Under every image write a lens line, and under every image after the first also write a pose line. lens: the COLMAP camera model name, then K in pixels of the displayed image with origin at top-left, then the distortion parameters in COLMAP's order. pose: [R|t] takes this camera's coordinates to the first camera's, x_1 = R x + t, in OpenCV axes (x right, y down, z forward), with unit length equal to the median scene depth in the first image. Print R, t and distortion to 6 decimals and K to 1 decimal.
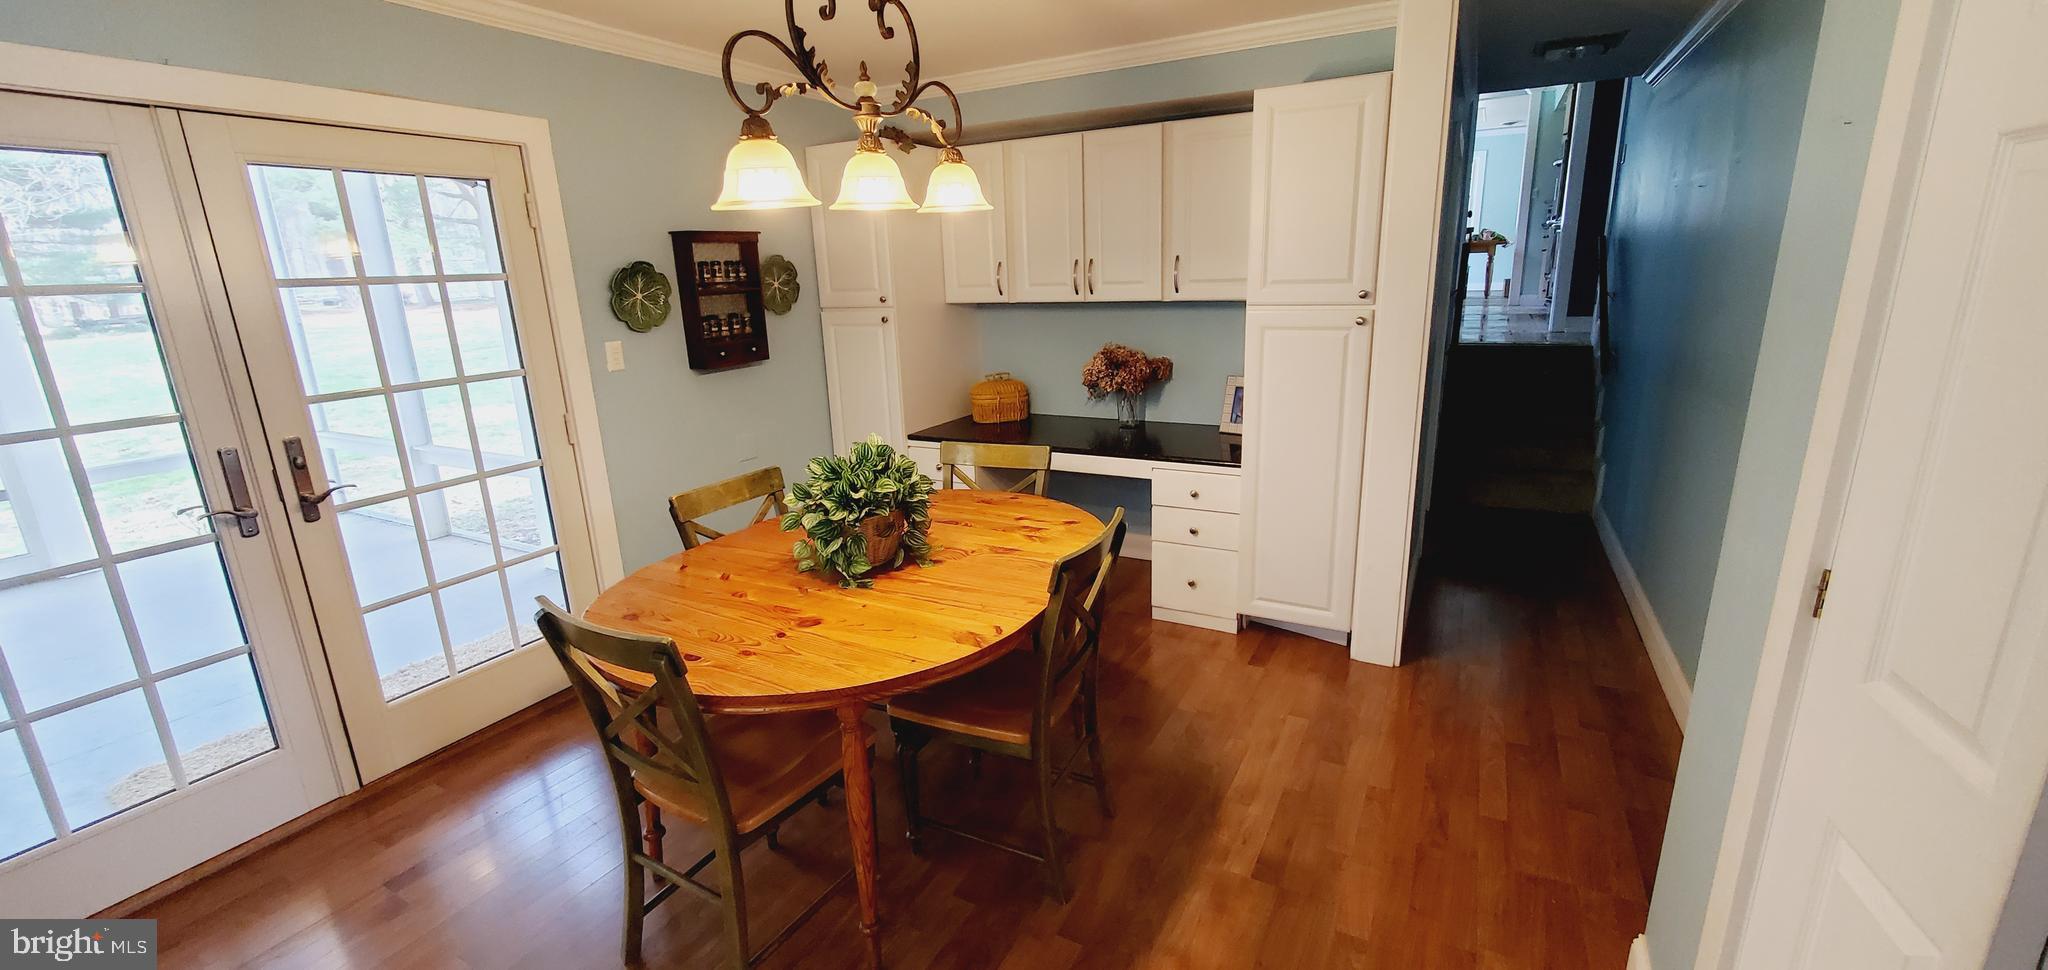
lens RADIAL K [[853.5, 0, 1023.1], [0, 853.5, 471.3], [0, 0, 1]] dist [0.000718, 0.000020]
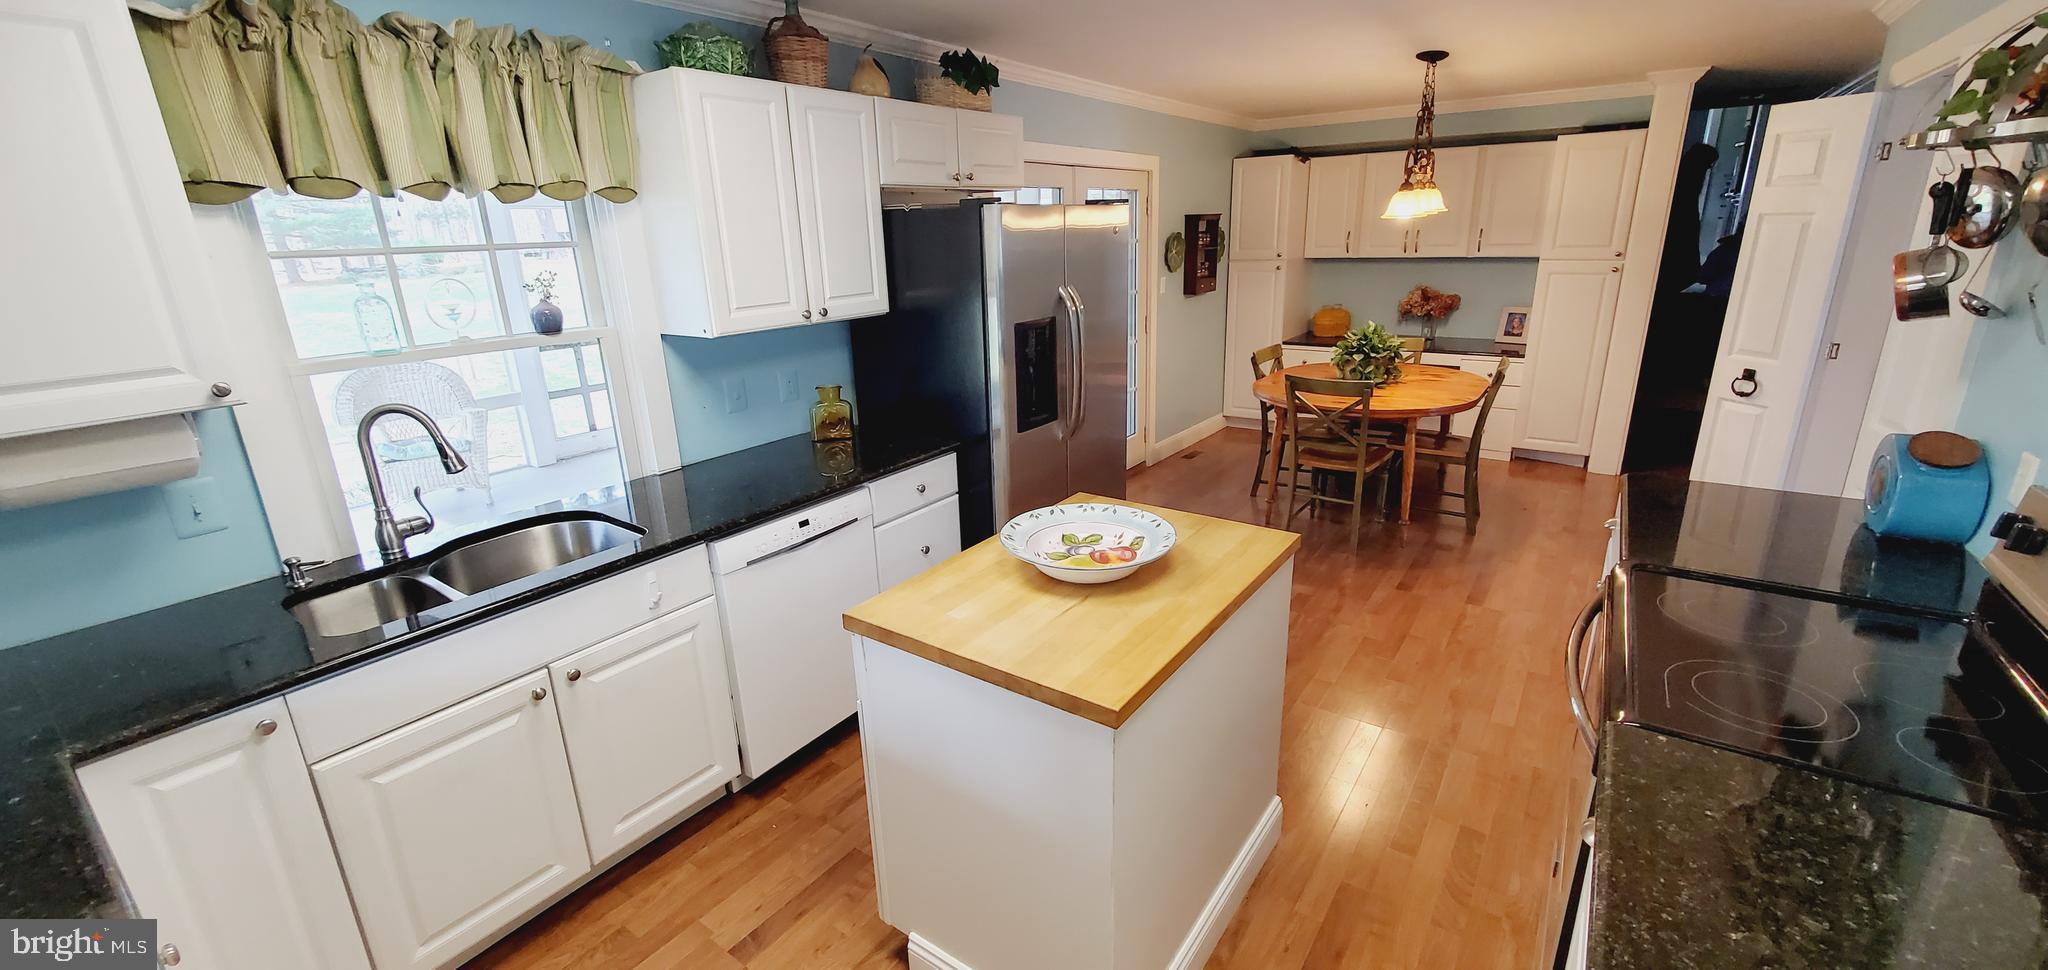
lens RADIAL K [[814.8, 0, 1029.3], [0, 814.8, 474.9], [0, 0, 1]] dist [-0.000656, -0.000121]
pose [[0.990787, 0.042862, -0.128468, -0.438274], [-0.034710, 0.997279, 0.065030, 0.137160], [0.130906, -0.059972, 0.989579, -0.646298]]
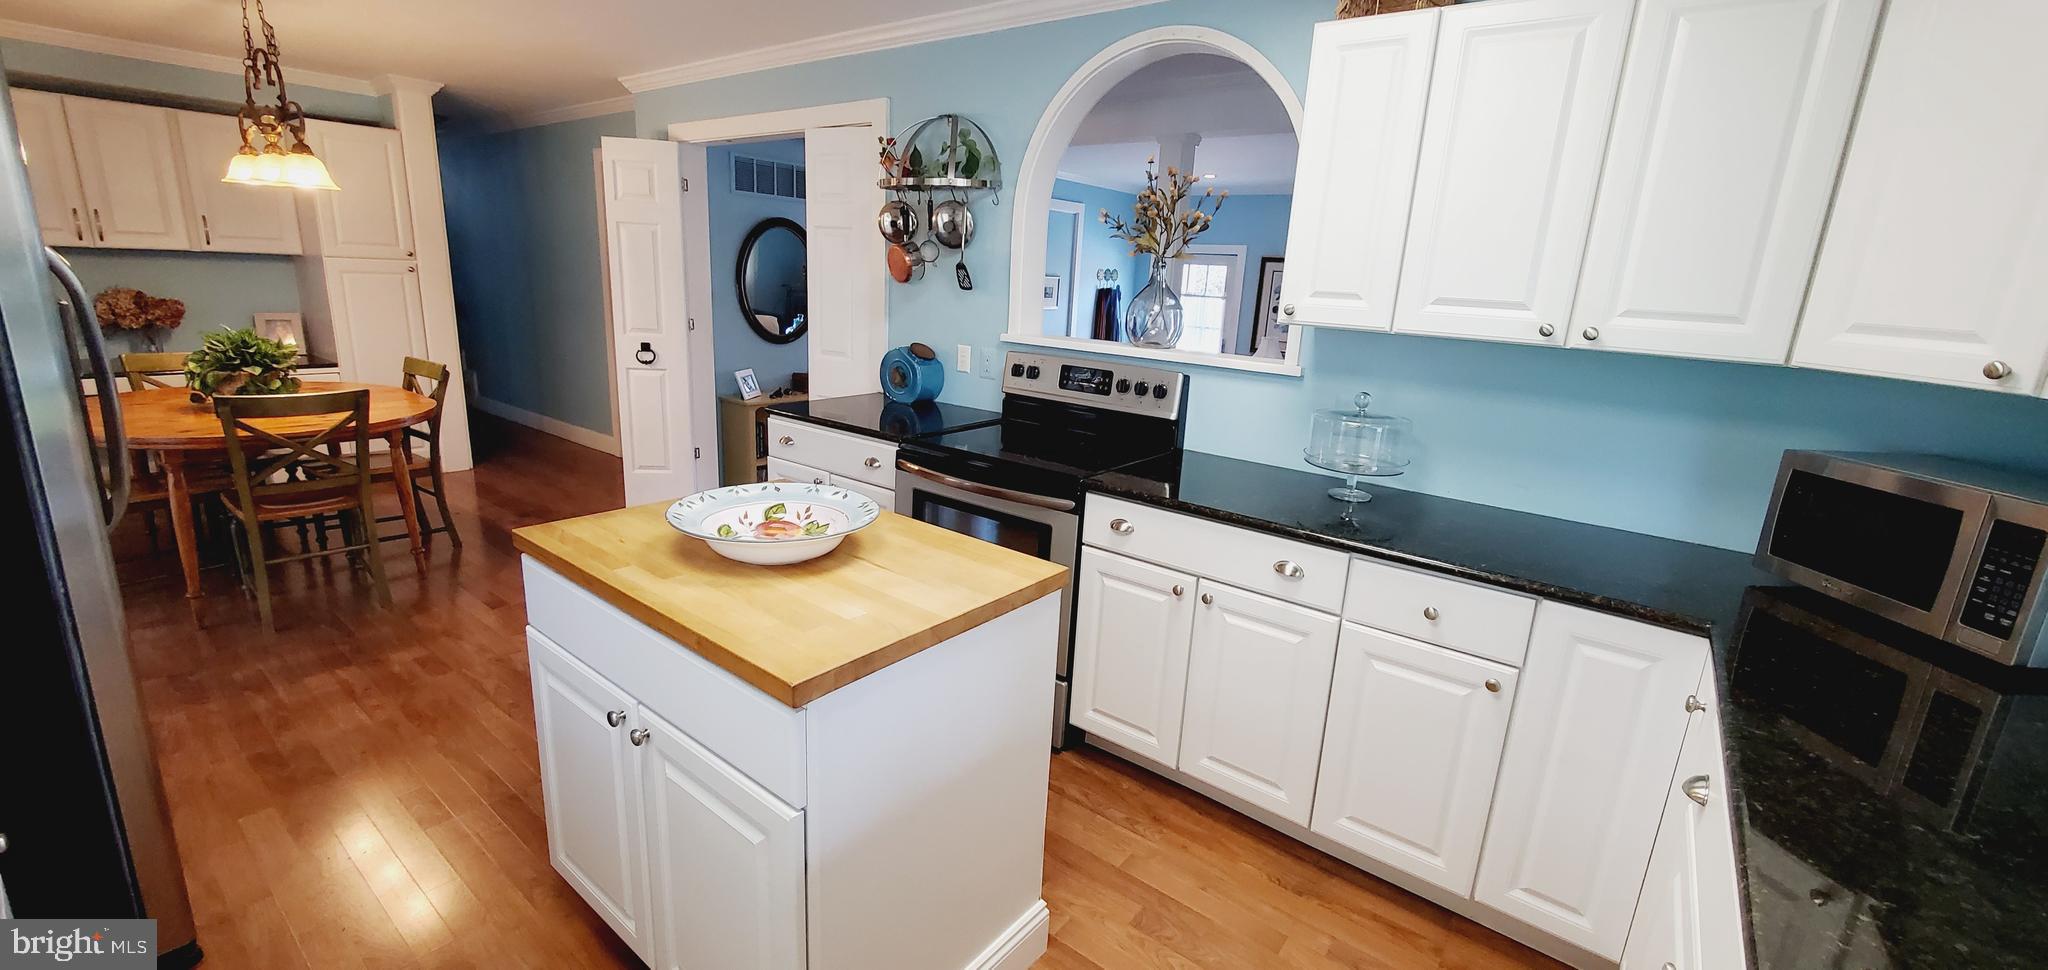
lens RADIAL K [[814.8, 0, 1029.3], [0, 814.8, 474.9], [0, 0, 1]] dist [-0.000656, -0.000121]
pose [[0.178866, -0.197680, 0.963810, -0.829533], [0.179653, 0.969700, 0.165547, 0.140414], [-0.967332, 0.143540, 0.208960, -0.382145]]
